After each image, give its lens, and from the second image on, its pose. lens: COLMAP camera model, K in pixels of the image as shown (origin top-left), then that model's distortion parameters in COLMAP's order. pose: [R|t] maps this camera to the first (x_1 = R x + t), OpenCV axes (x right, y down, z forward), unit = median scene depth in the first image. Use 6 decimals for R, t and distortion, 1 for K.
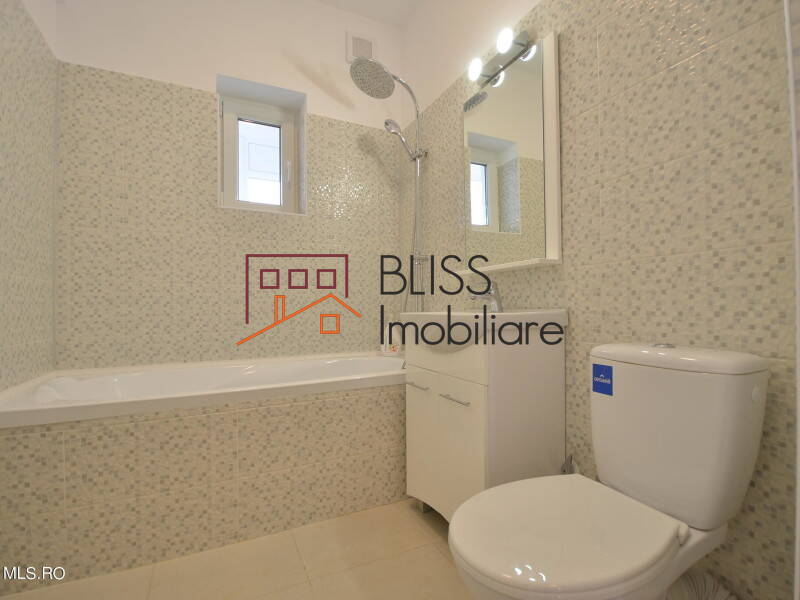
lens RADIAL K [[393.9, 0, 416.6], [0, 393.9, 304.2], [0, 0, 1]] dist [0.015116, -0.022116]
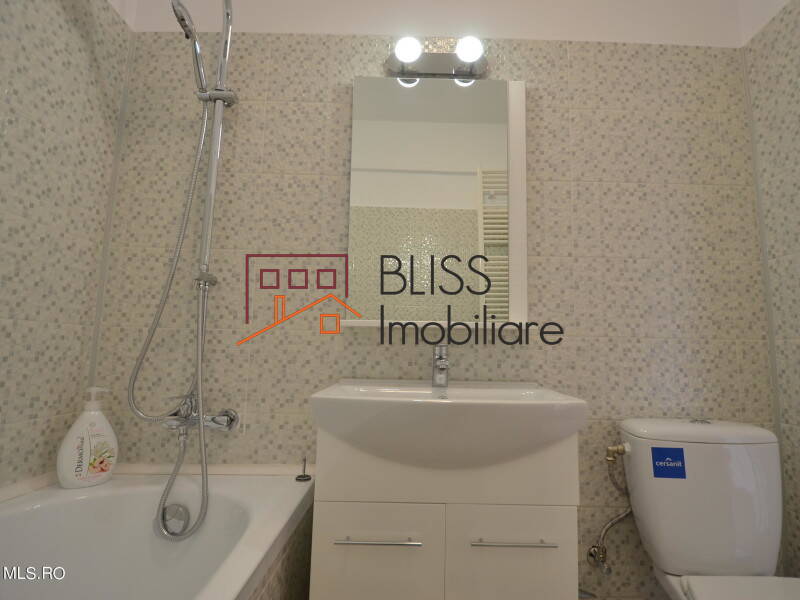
lens RADIAL K [[393.9, 0, 416.6], [0, 393.9, 304.2], [0, 0, 1]] dist [0.015116, -0.022116]
pose [[0.448775, 0.121326, 0.885370, -0.599879], [-0.033325, 0.992324, -0.119090, -0.052674], [-0.893023, 0.023940, 0.449374, 0.917139]]
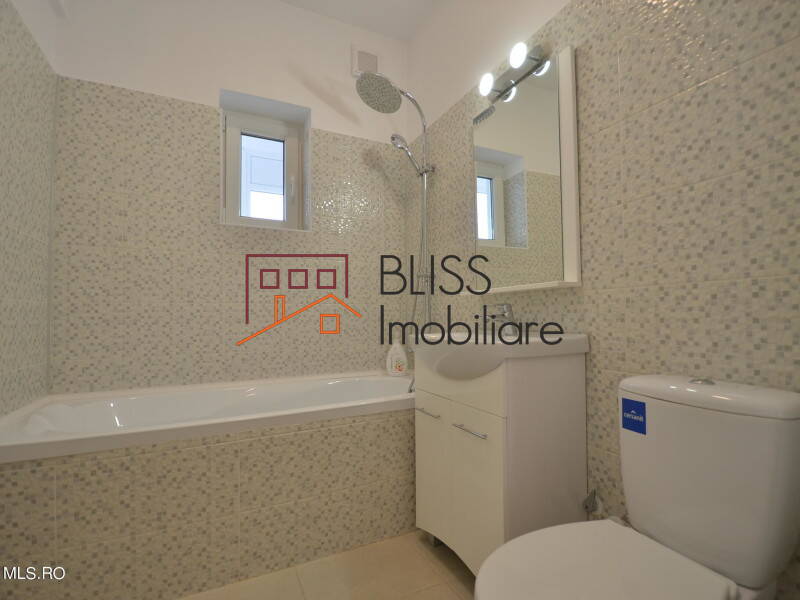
lens RADIAL K [[393.9, 0, 416.6], [0, 393.9, 304.2], [0, 0, 1]] dist [0.015116, -0.022116]
pose [[0.999999, -0.001444, 0.000532, -0.033391], [0.001455, 0.999751, -0.022263, -0.043441], [-0.000500, 0.022264, 0.999752, 0.054247]]
